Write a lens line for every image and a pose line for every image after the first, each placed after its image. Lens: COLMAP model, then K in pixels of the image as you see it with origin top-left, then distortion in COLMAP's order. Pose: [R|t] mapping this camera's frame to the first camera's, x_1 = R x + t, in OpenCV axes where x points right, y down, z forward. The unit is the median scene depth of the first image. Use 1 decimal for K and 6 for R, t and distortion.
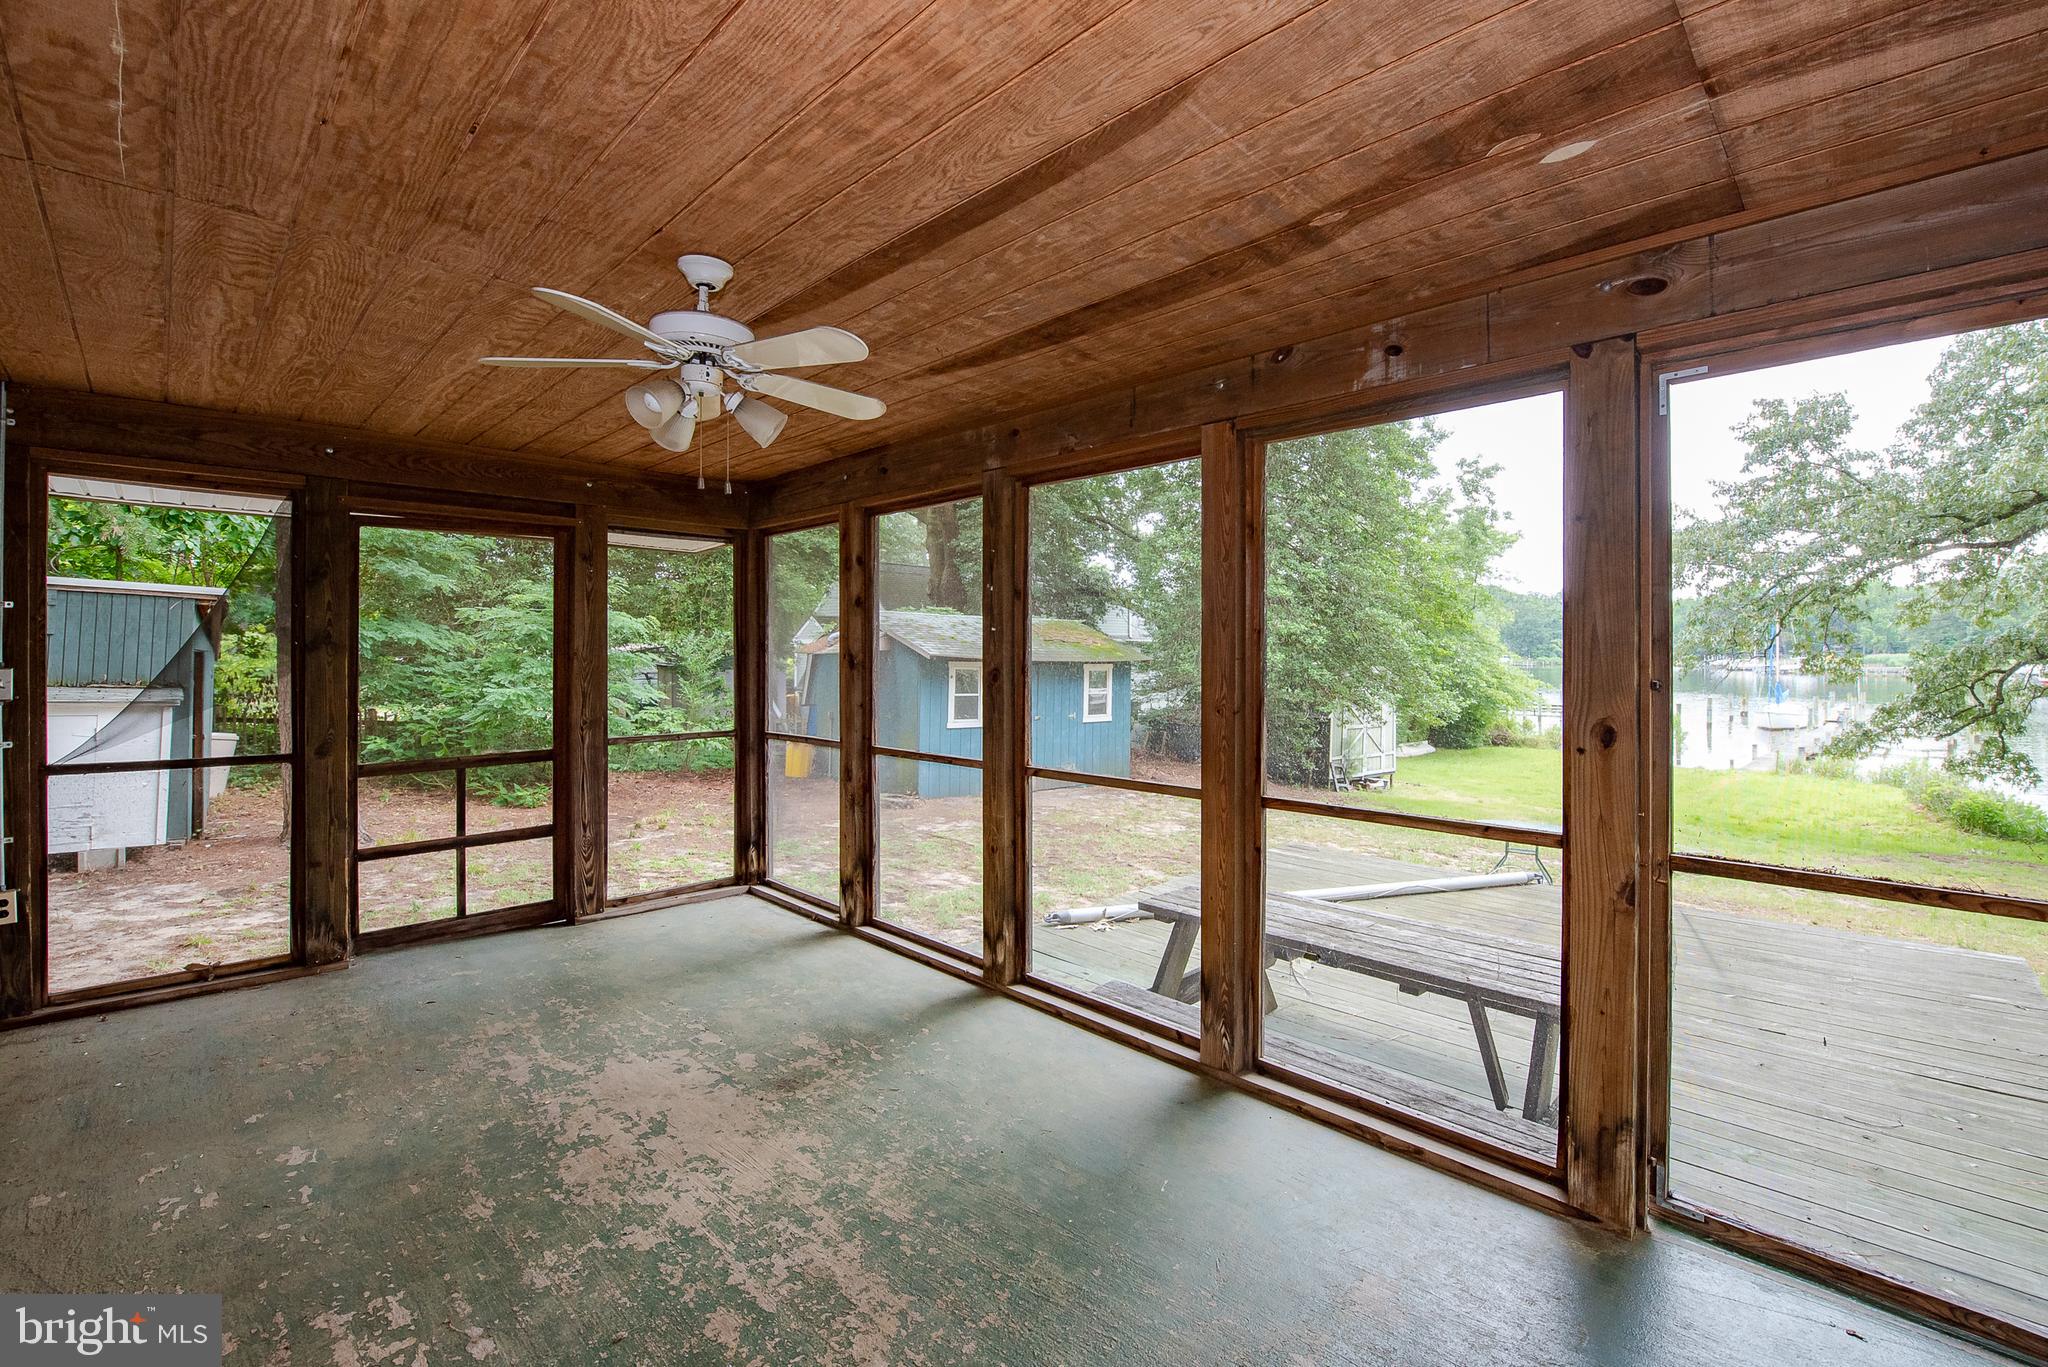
lens RADIAL K [[832.7, 0, 1038.5], [0, 832.7, 655.3], [0, 0, 1]] dist [0.006270, -0.003179]
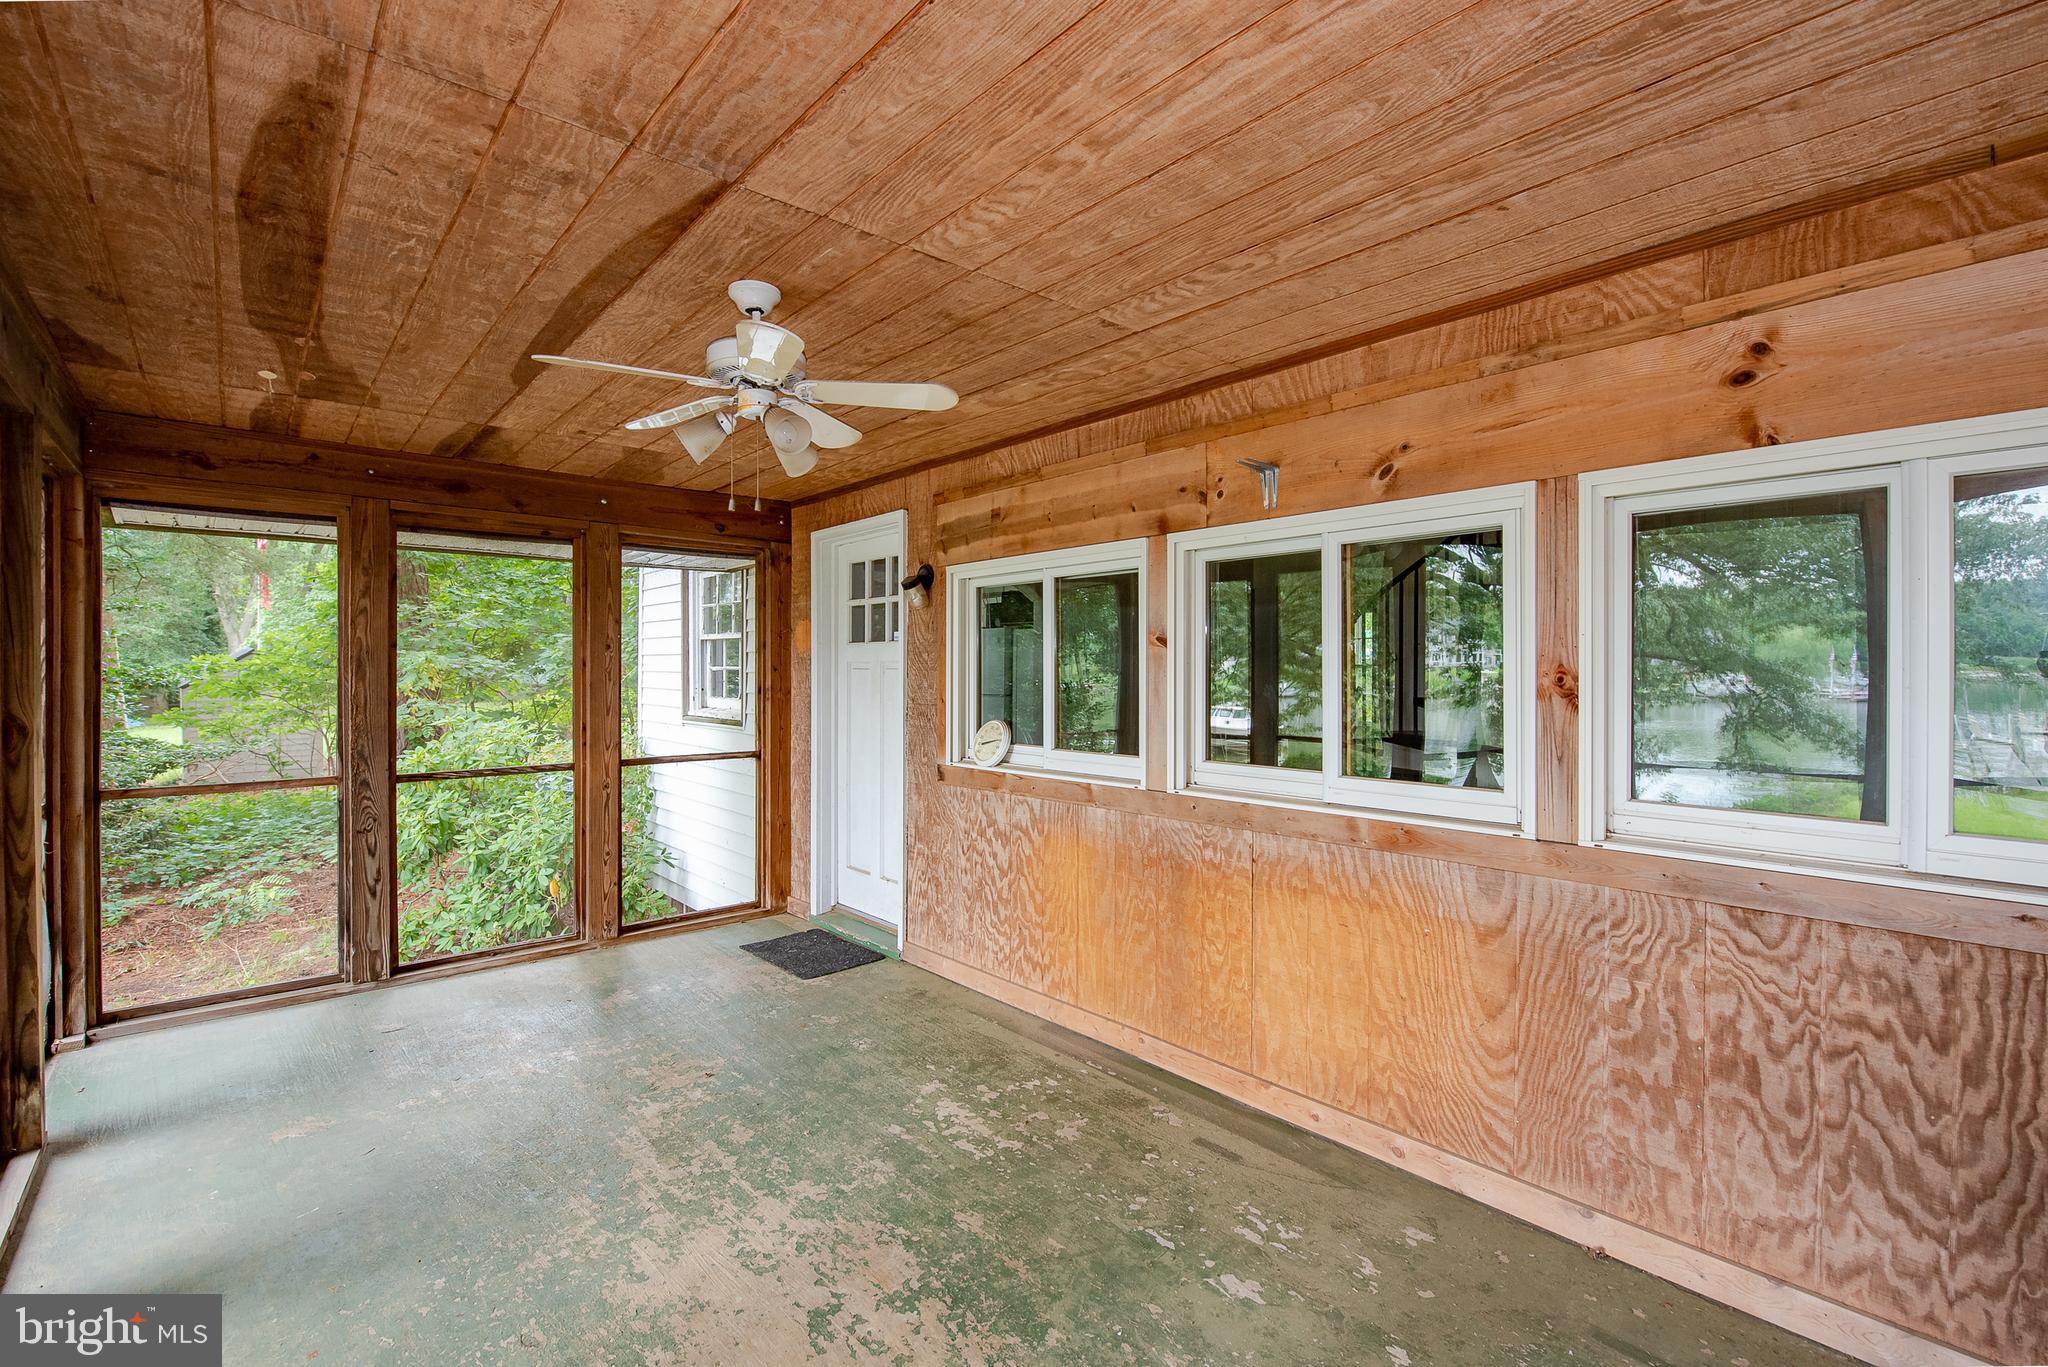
lens RADIAL K [[920.8, 0, 1025.6], [0, 920.8, 674.1], [0, 0, 1]] dist [-0.025539, -0.000541]
pose [[-0.996170, -0.004285, 0.087329, -0.833855], [-0.003754, 0.999973, 0.006246, -0.007627], [-0.087354, 0.005894, -0.996160, 2.102698]]
